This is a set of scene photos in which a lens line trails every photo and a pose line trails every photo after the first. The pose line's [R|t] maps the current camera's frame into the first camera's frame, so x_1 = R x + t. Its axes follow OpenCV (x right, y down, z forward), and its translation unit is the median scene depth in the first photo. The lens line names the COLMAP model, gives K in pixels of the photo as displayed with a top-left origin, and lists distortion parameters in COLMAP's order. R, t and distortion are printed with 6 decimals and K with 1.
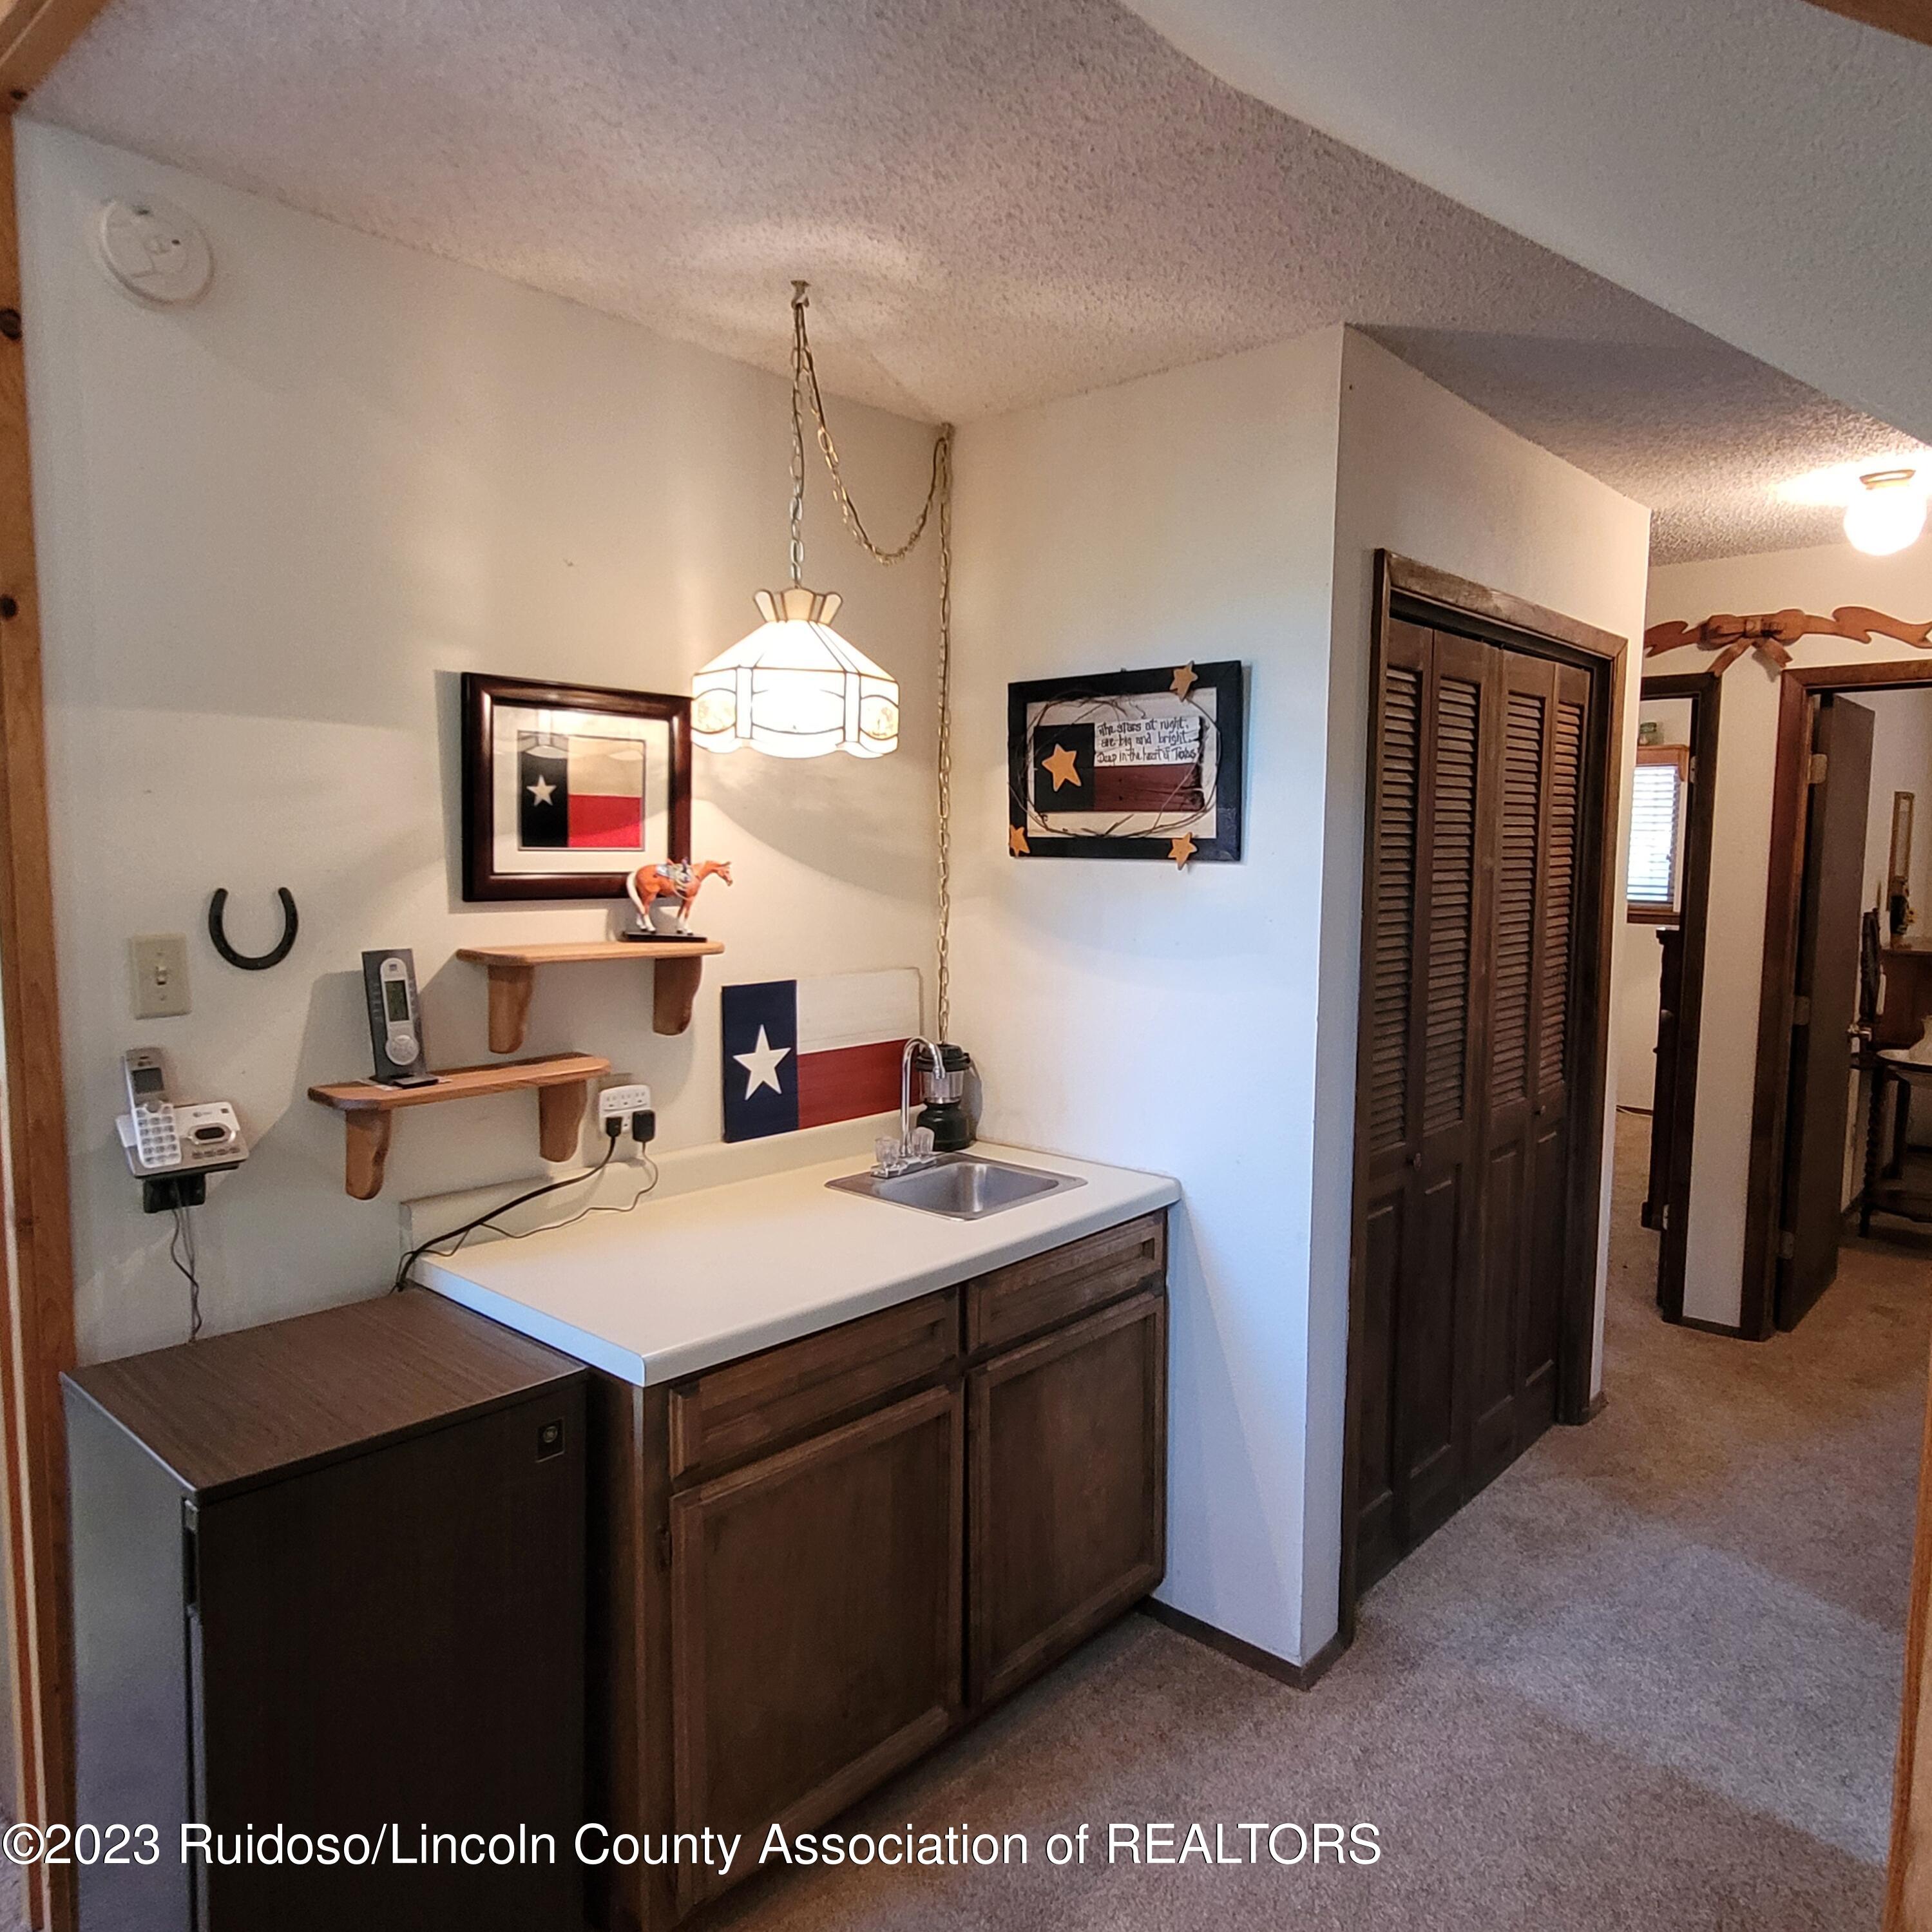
lens RADIAL K [[1360.5, 0, 965.8], [0, 1360.5, 972.8], [0, 0, 1]] dist [0.014565, -0.000465]
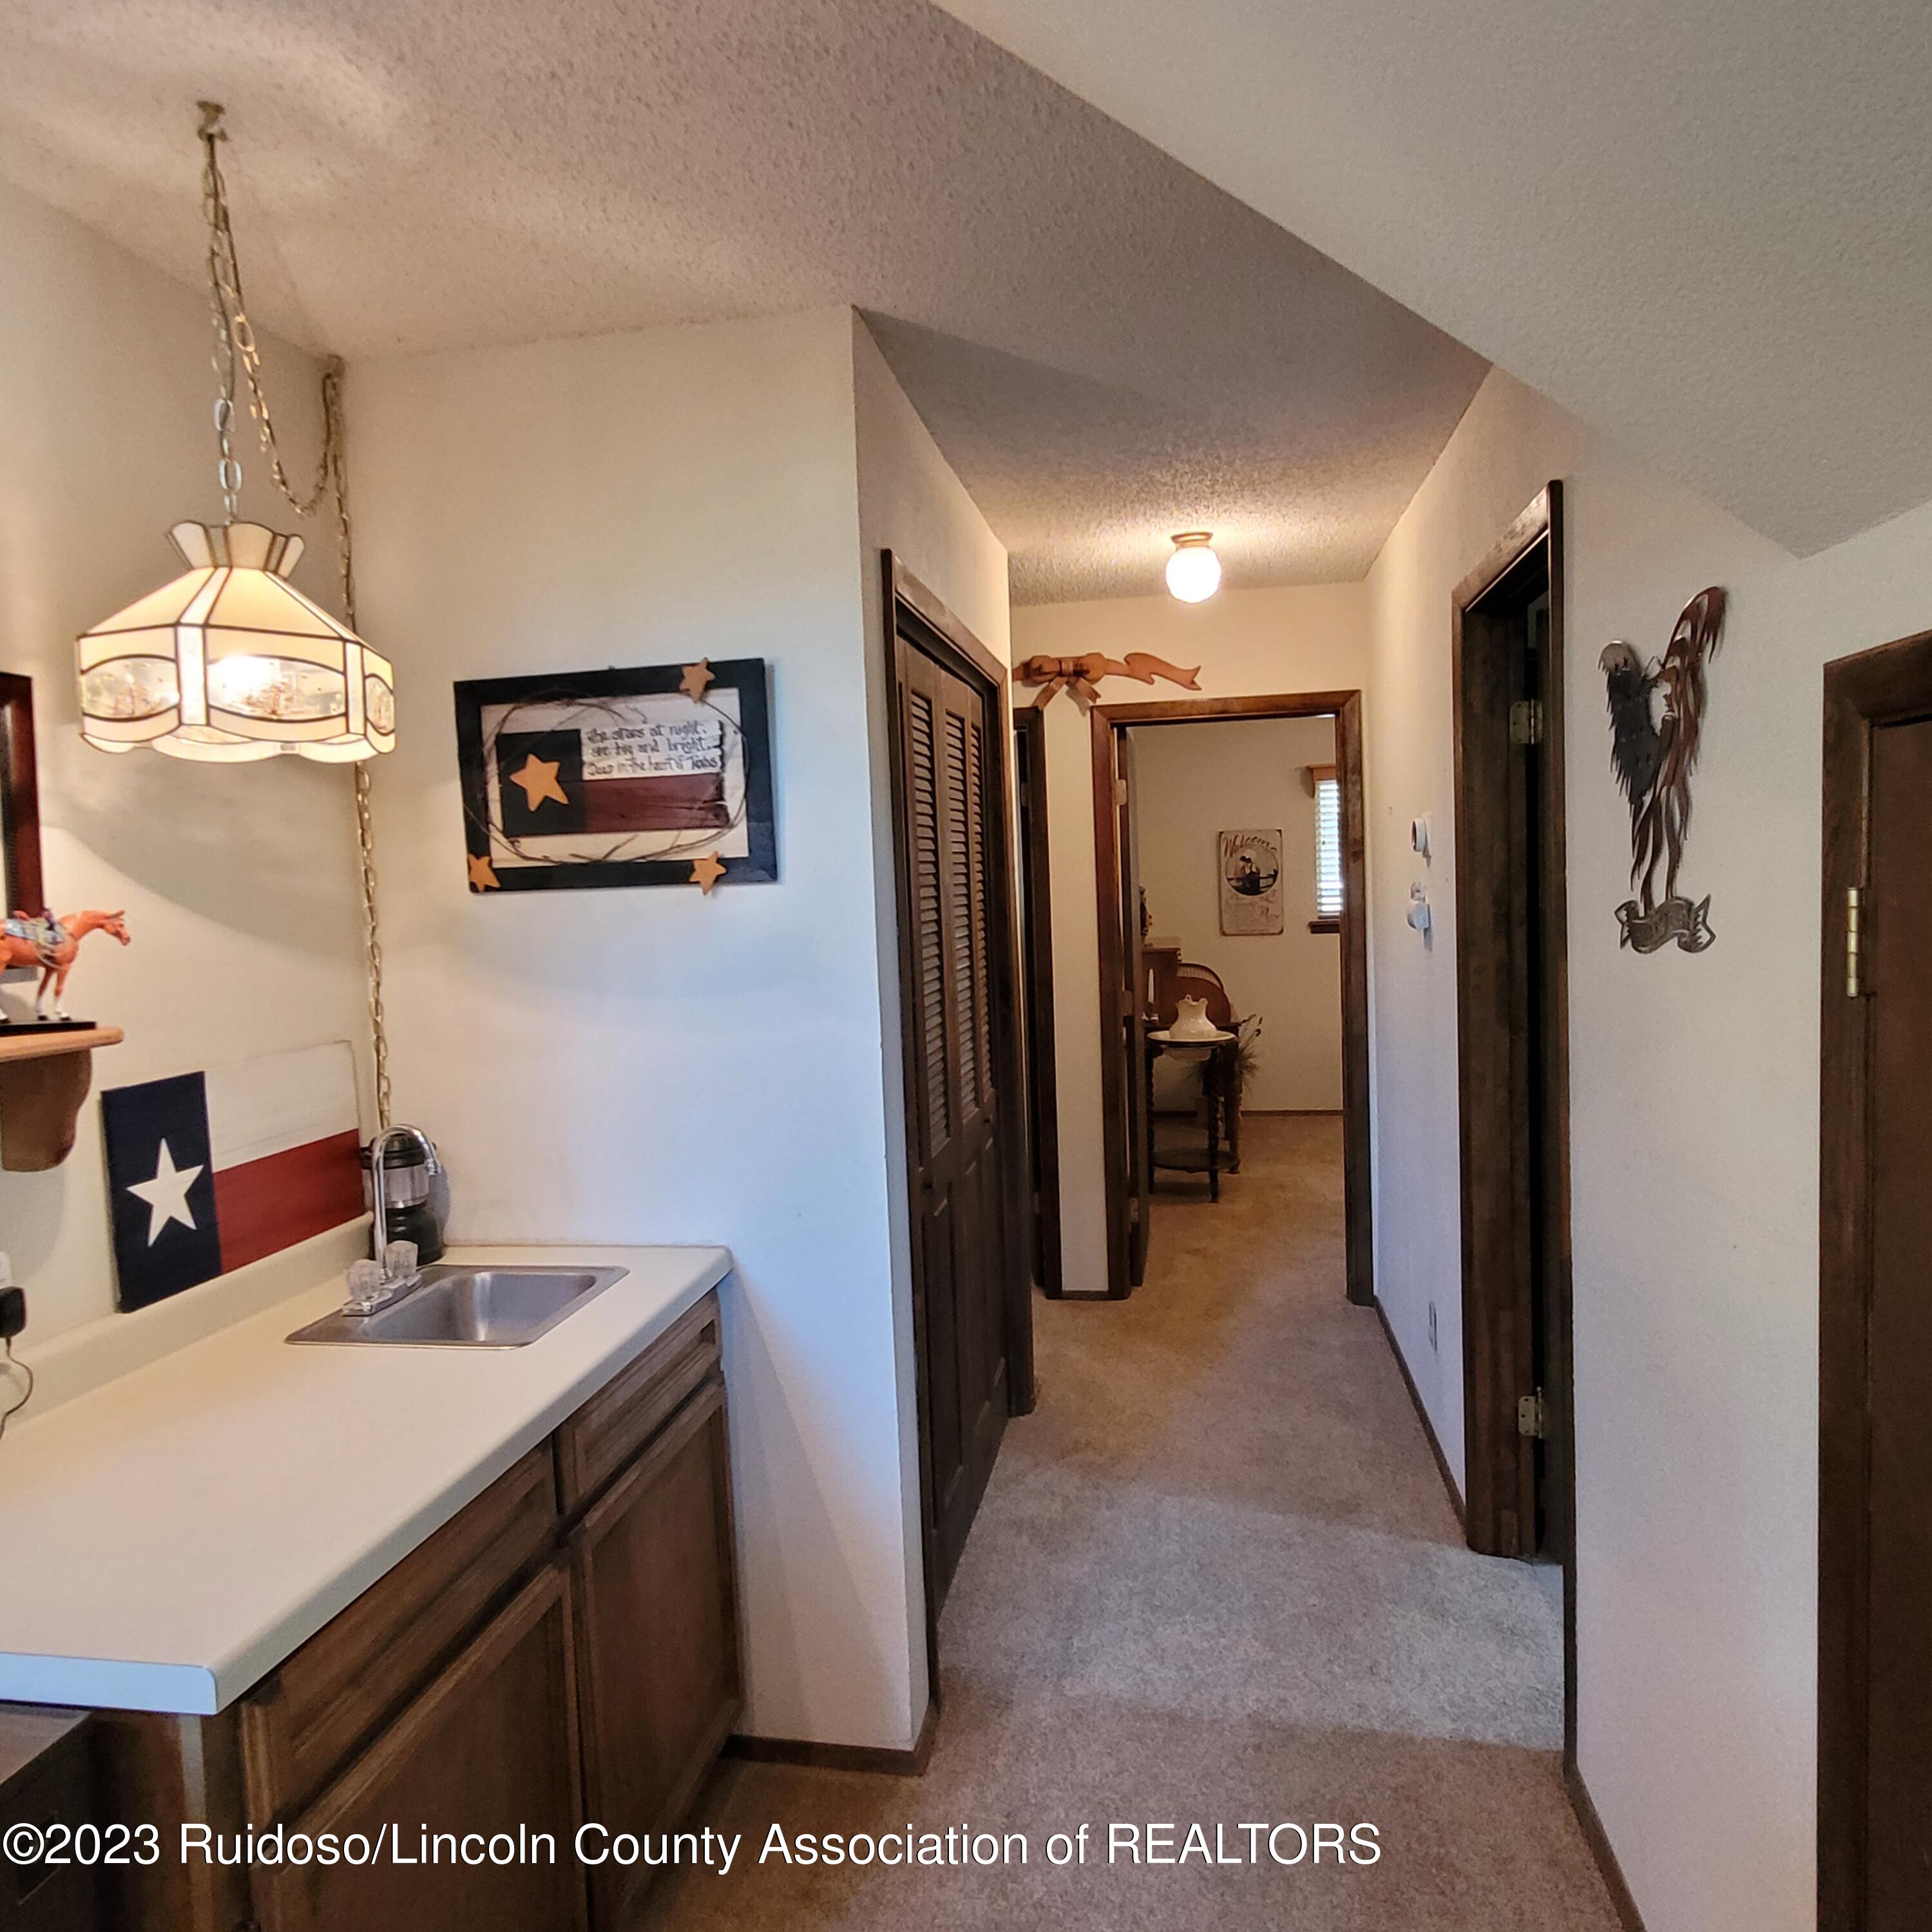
lens RADIAL K [[1359.4, 0, 956.7], [0, 1359.4, 971.8], [0, 0, 1]] dist [0.001403, 0.006014]
pose [[0.851026, -0.077081, 0.519435, -0.160789], [0.095822, 0.995355, -0.009287, -0.002491], [-0.516306, 0.057677, 0.854460, 0.166481]]
